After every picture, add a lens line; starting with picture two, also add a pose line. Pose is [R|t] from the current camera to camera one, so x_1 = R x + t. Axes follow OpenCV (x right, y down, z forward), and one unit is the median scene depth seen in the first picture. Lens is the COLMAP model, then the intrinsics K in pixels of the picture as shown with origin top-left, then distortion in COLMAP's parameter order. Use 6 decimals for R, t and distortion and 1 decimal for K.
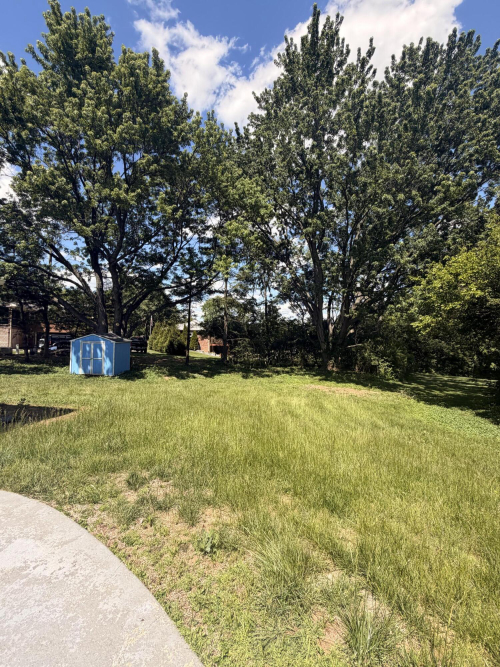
lens RADIAL K [[306.1, 0, 248.1], [0, 306.1, 333.6], [0, 0, 1]] dist [0.000813, -0.000193]
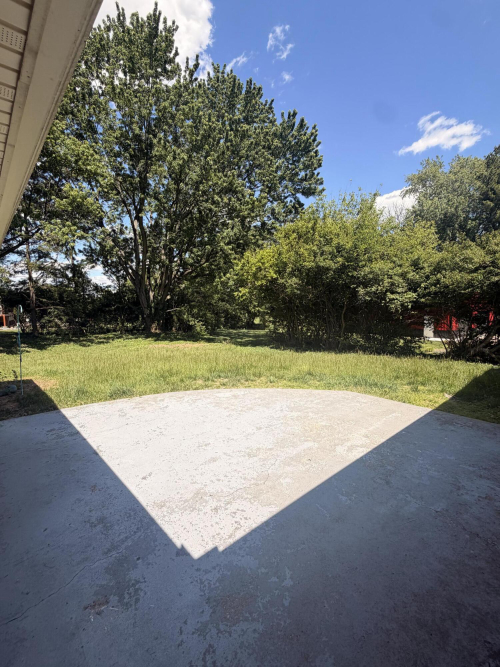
lens RADIAL K [[306.1, 0, 251.5], [0, 306.1, 334.5], [0, 0, 1]] dist [0.000813, -0.000193]
pose [[0.765559, -0.089928, 0.637050, -0.190487], [0.012522, 0.992078, 0.124997, -0.009955], [-0.643244, -0.087715, 0.760620, -0.097842]]
